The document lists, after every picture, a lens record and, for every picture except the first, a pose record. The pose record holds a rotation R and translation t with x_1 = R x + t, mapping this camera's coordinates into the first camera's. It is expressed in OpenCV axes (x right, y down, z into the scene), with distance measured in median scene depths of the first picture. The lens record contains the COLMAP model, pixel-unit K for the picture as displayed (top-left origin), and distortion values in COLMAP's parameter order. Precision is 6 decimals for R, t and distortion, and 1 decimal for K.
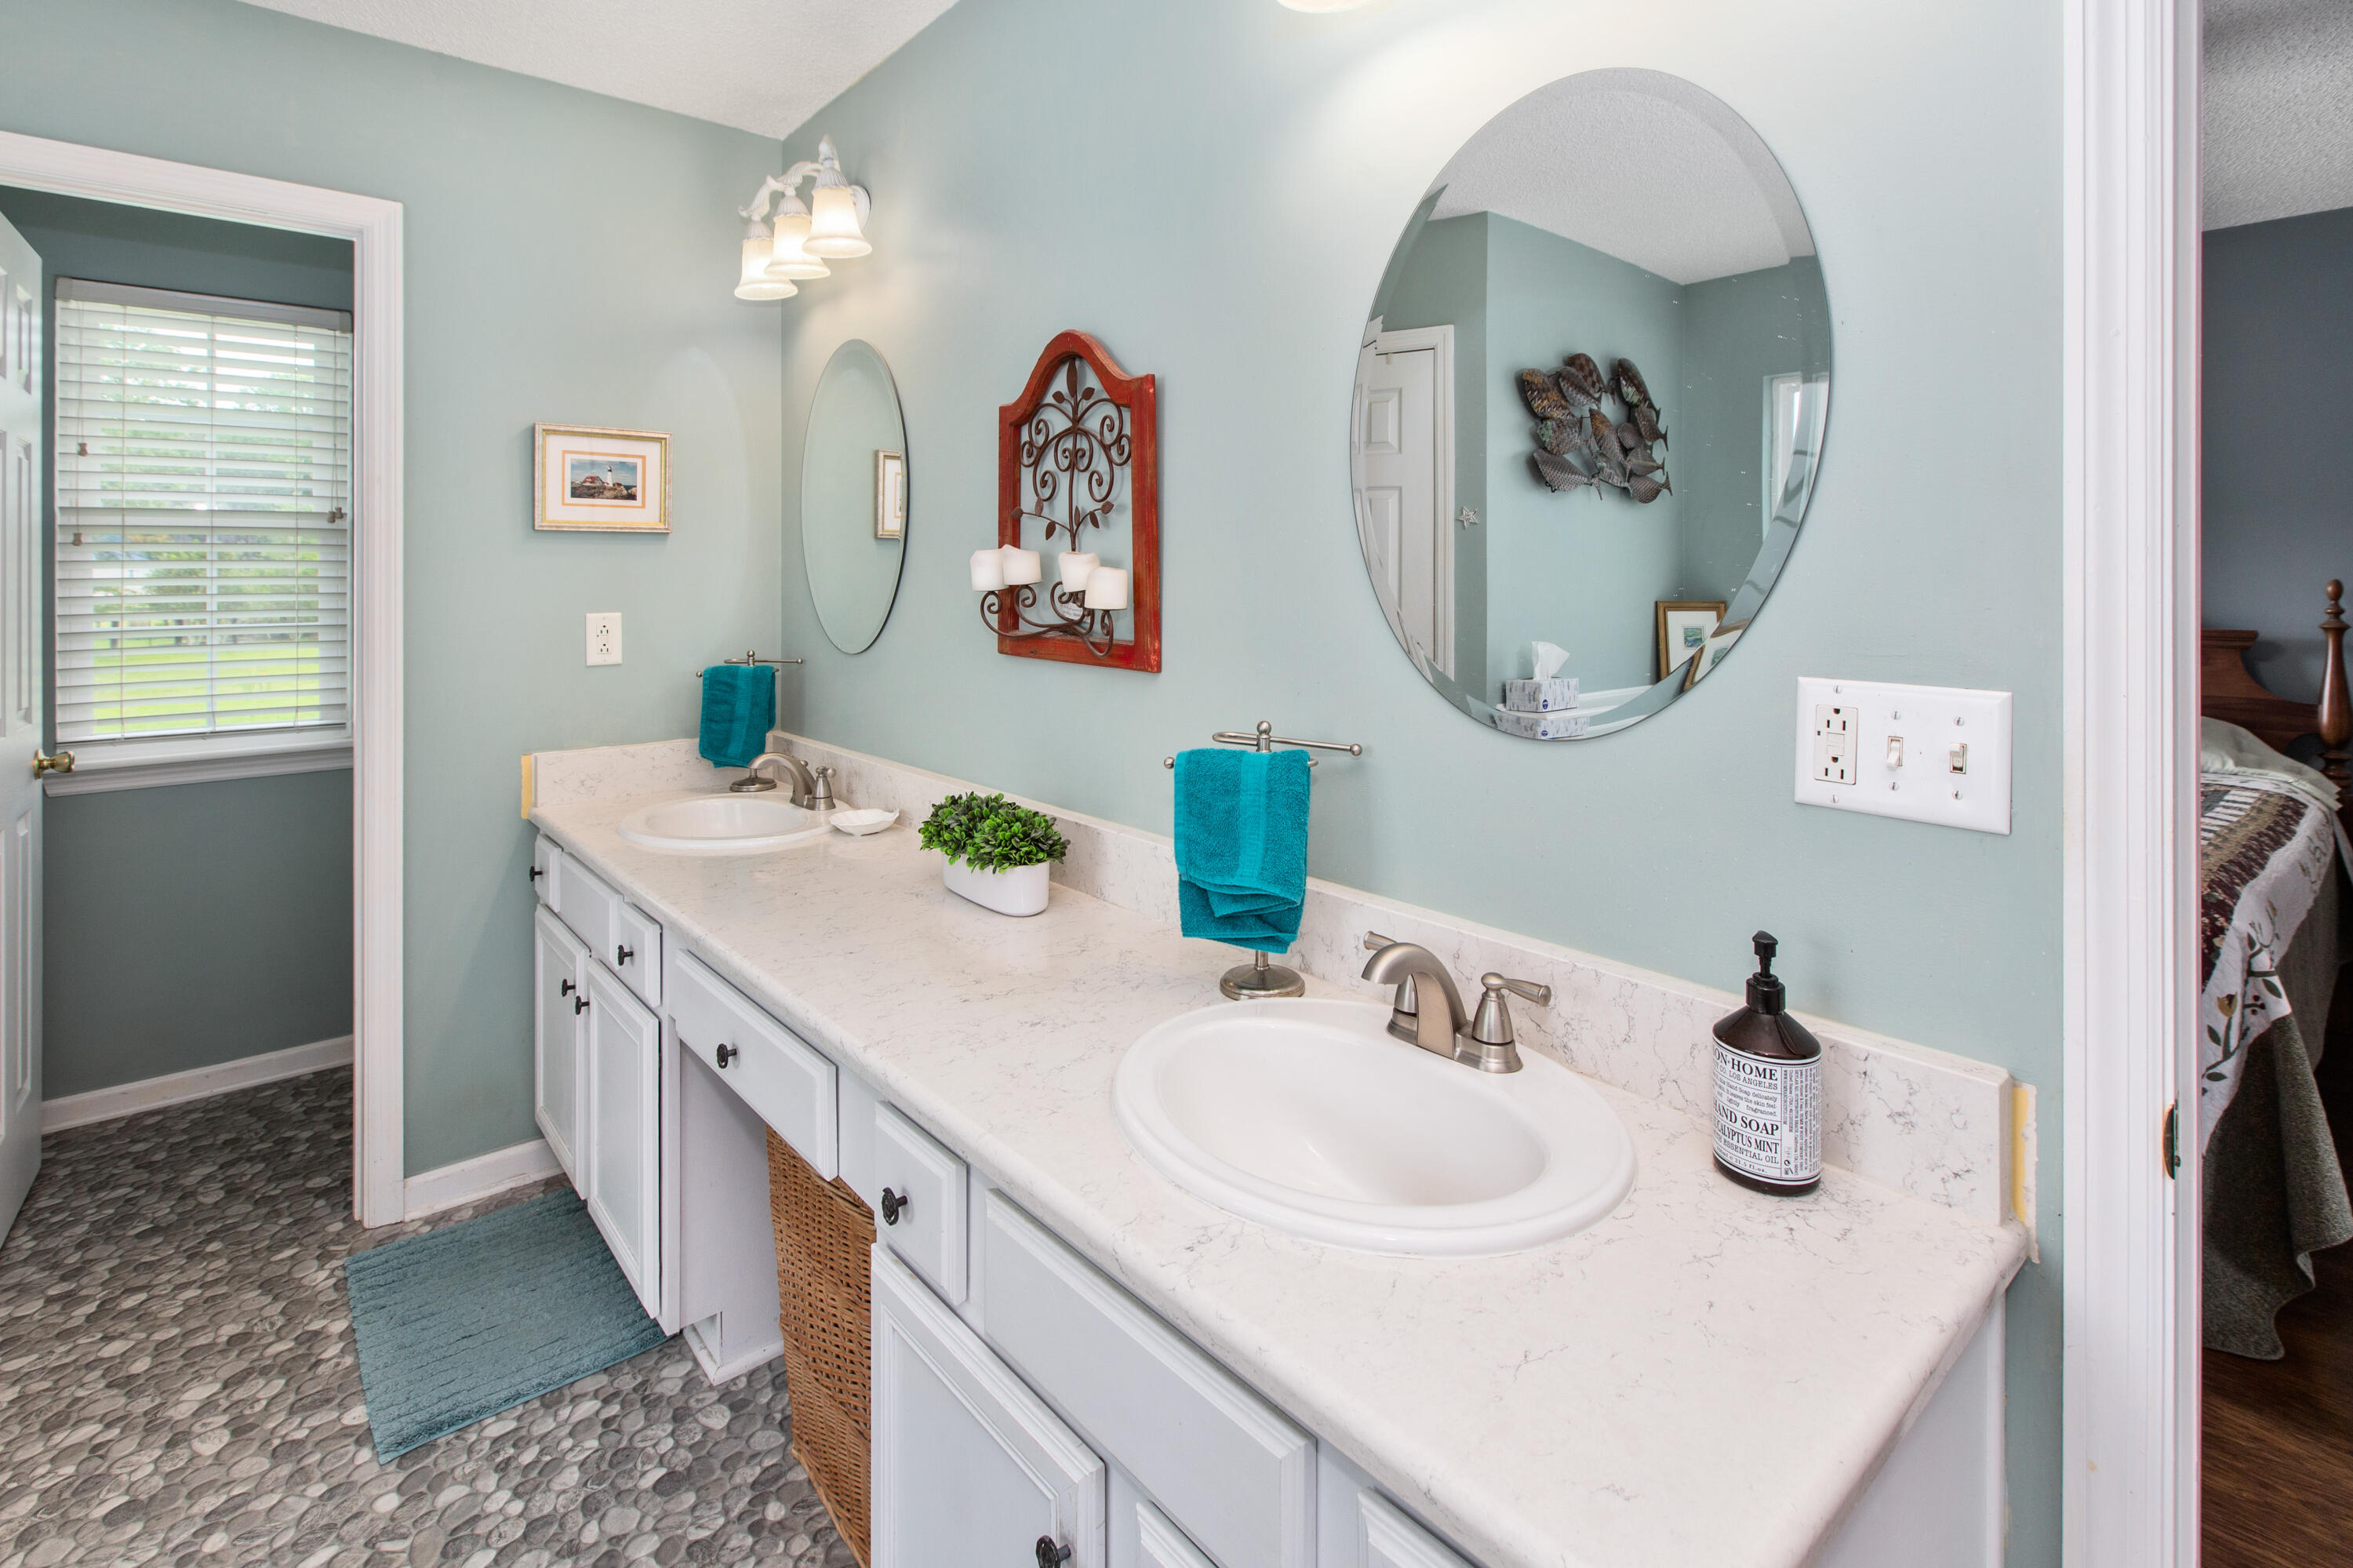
lens RADIAL K [[1133.0, 0, 1169.4], [0, 1133.0, 574.1], [0, 0, 1]] dist [-0.000720, 0.000401]
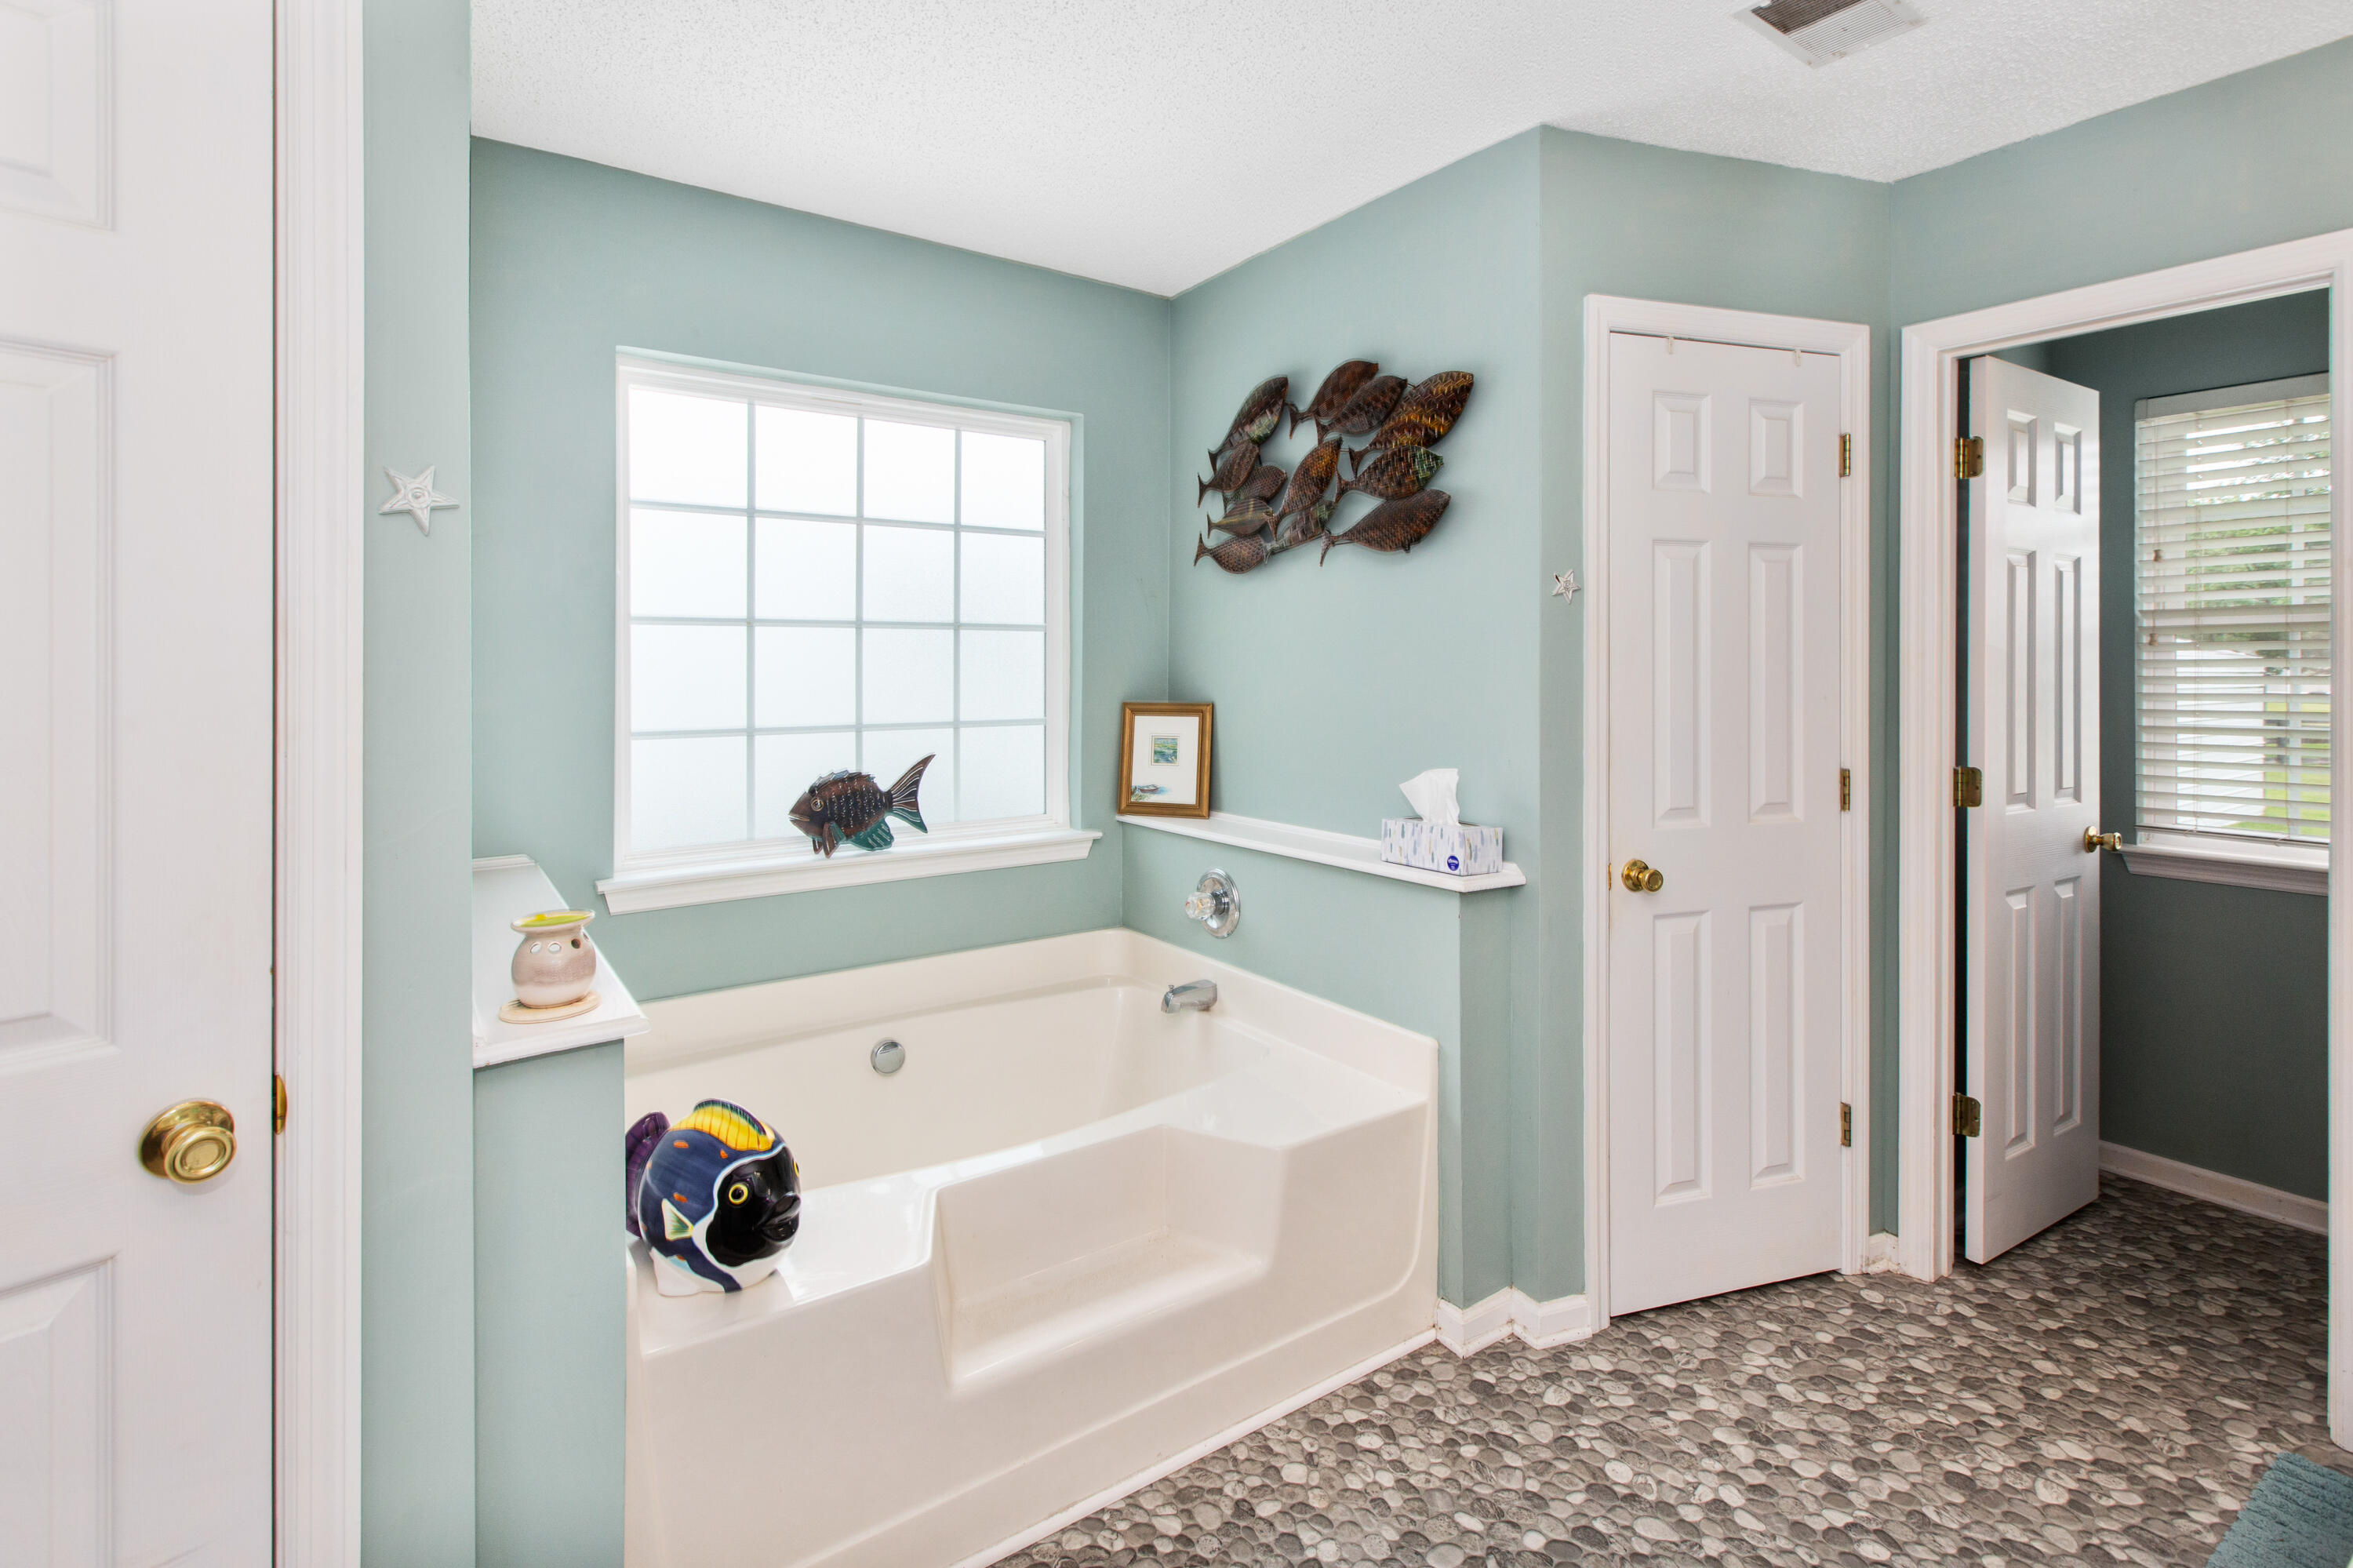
lens RADIAL K [[1111.7, 0, 1206.9], [0, 1111.7, 663.2], [0, 0, 1]] dist [-0.001372, -0.000490]
pose [[-0.078239, -0.000975, -0.996934, 0.228326], [-0.003411, 0.999994, -0.000711, -0.005892], [0.996929, 0.003345, -0.078242, 0.264332]]
